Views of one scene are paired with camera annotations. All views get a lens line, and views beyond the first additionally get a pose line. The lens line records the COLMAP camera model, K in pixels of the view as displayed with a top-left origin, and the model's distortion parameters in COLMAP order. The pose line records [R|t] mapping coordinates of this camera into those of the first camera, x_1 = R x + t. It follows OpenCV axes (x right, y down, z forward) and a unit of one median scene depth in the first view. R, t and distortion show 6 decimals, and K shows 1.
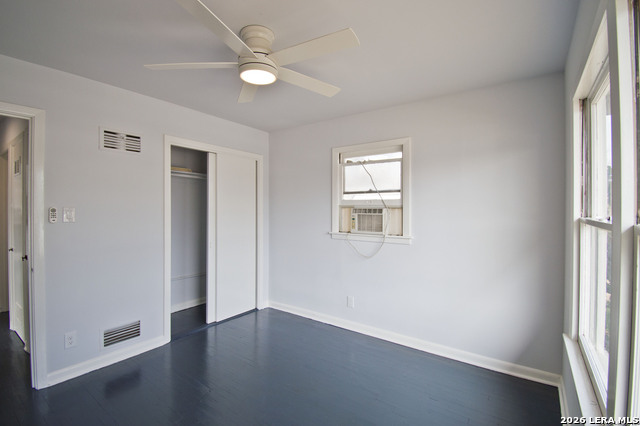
lens RADIAL K [[296.4, 0, 323.3], [0, 296.4, 212.7], [0, 0, 1]] dist [0.028100, -0.028525]
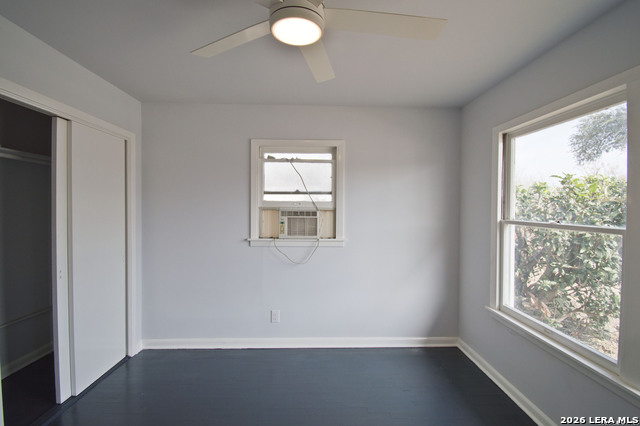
lens RADIAL K [[296.4, 0, 323.3], [0, 296.4, 212.7], [0, 0, 1]] dist [0.028100, -0.028525]
pose [[0.791293, -0.008308, 0.611381, -0.344566], [0.003151, 0.999950, 0.009509, -0.016858], [-0.611429, -0.005598, 0.791279, 0.220379]]
